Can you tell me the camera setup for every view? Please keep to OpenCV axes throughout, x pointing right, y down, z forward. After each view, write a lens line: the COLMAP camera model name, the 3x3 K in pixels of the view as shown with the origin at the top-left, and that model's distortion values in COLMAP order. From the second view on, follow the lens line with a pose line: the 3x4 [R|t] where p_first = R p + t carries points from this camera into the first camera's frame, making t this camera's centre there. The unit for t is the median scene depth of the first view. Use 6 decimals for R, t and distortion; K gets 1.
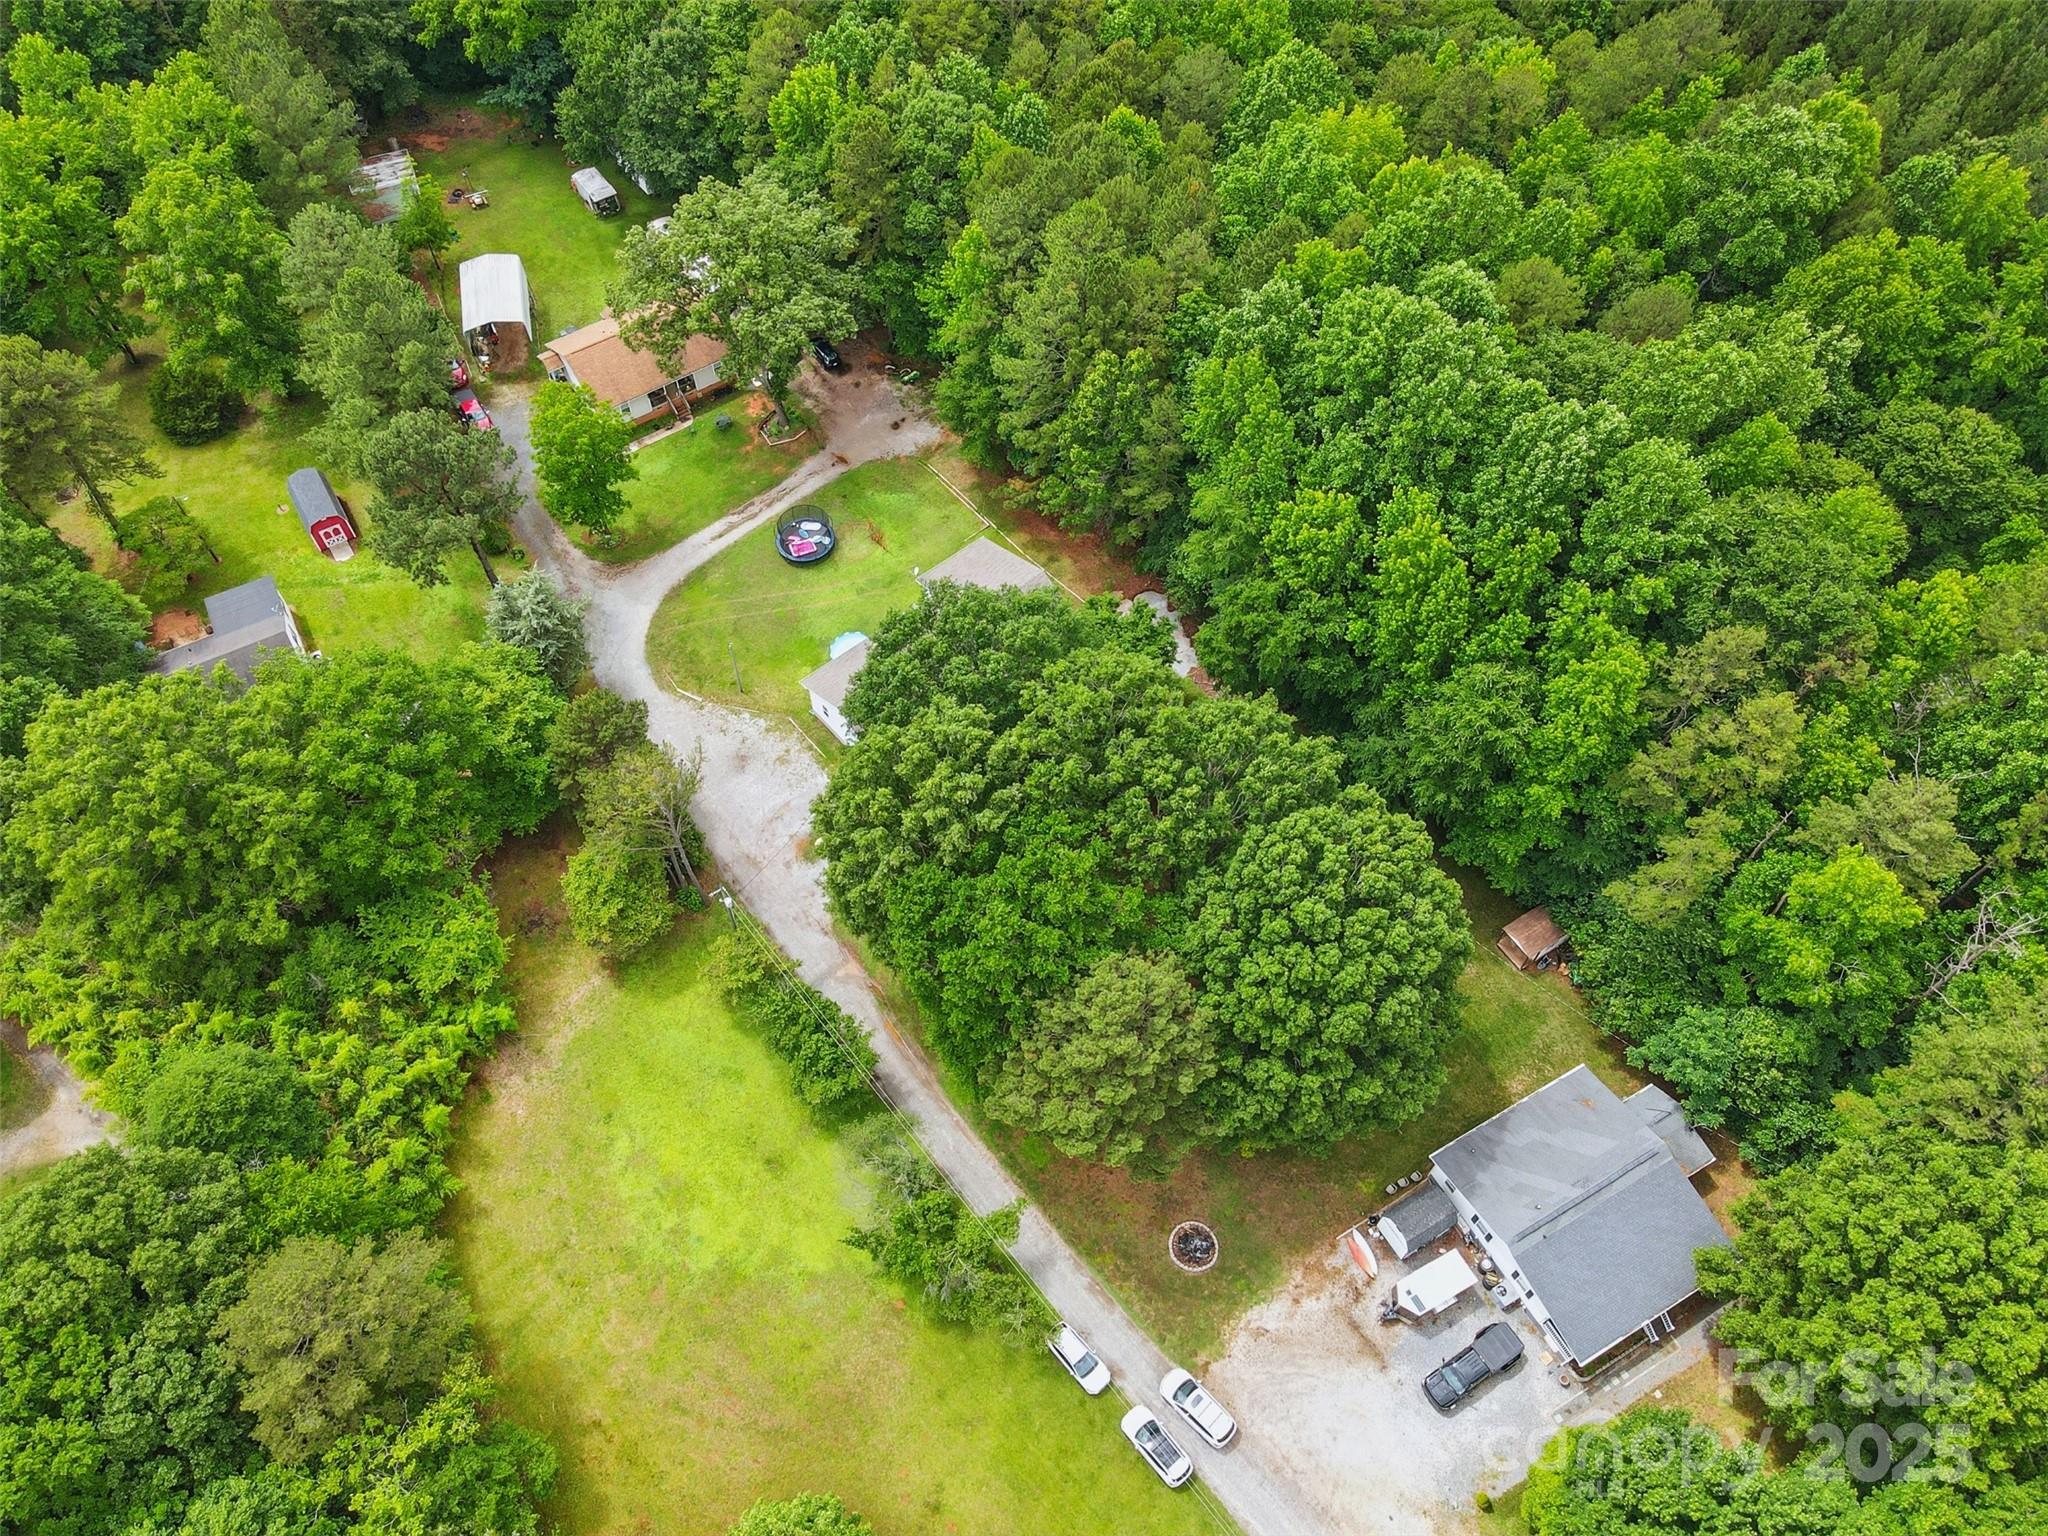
lens RADIAL K [[1669.5, 0, 1024.0], [0, 1669.5, 768.0], [0, 0, 1]] dist [0.089505, 0.004569]
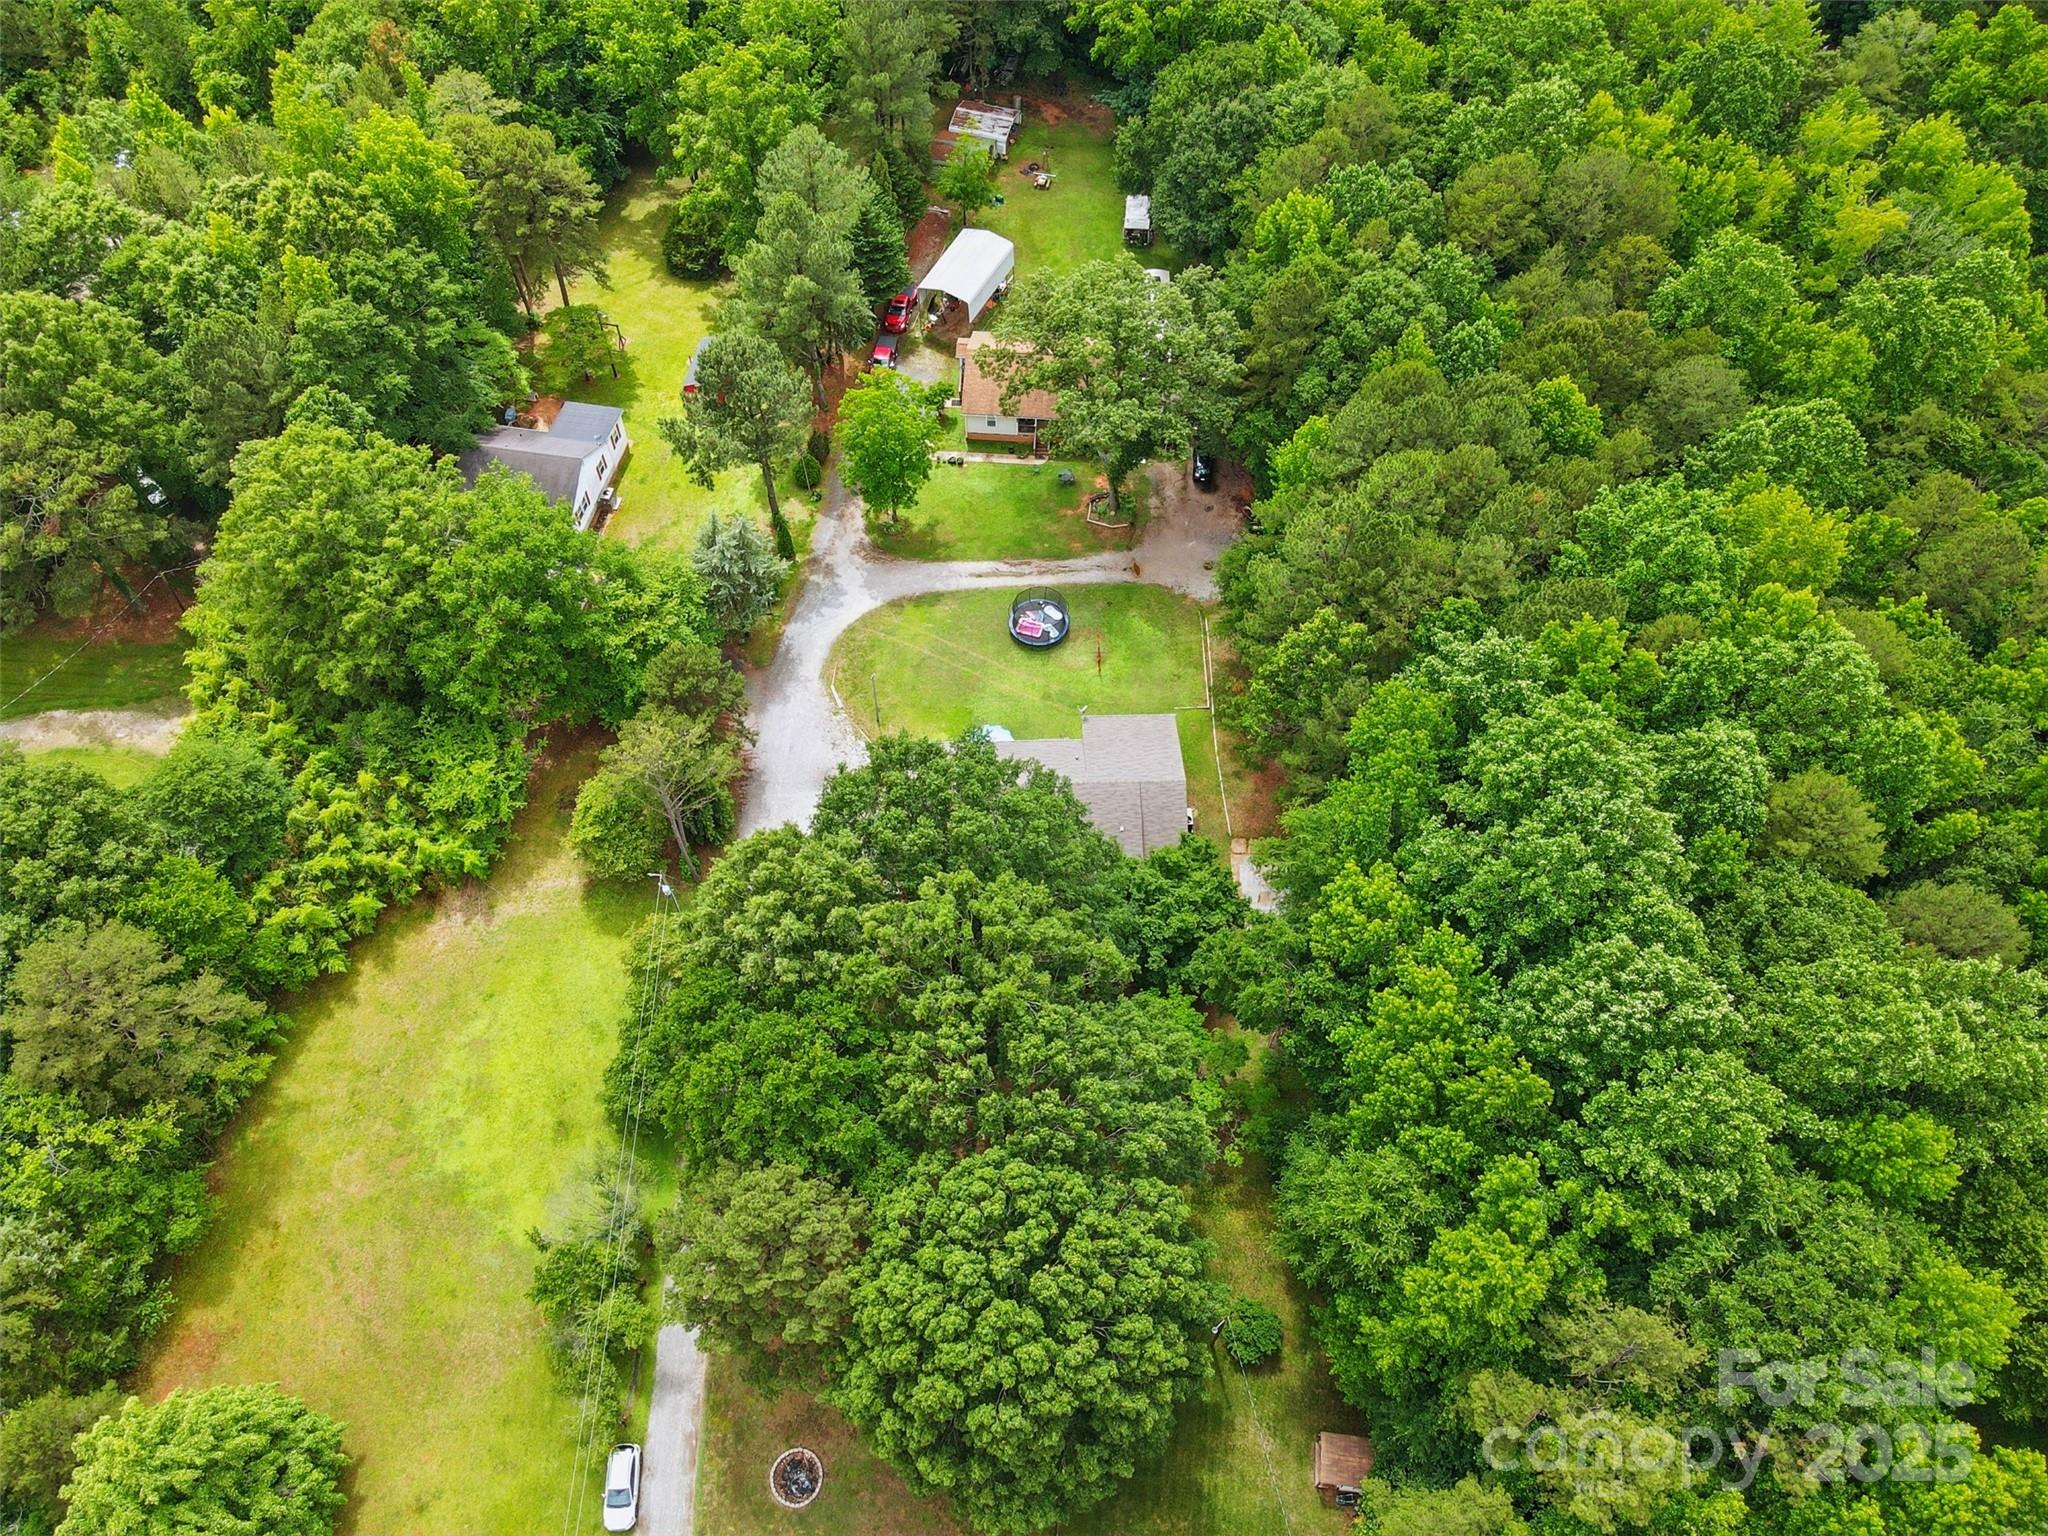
lens RADIAL K [[1667.5, 0, 1024.0], [0, 1667.5, 768.0], [0, 0, 1]] dist [0.071655, 0.010182]
pose [[0.762161, 0.532479, -0.368209, 0.330939], [-0.526338, 0.840819, 0.126461, -0.229651], [0.376935, 0.097418, 0.921102, 0.146516]]
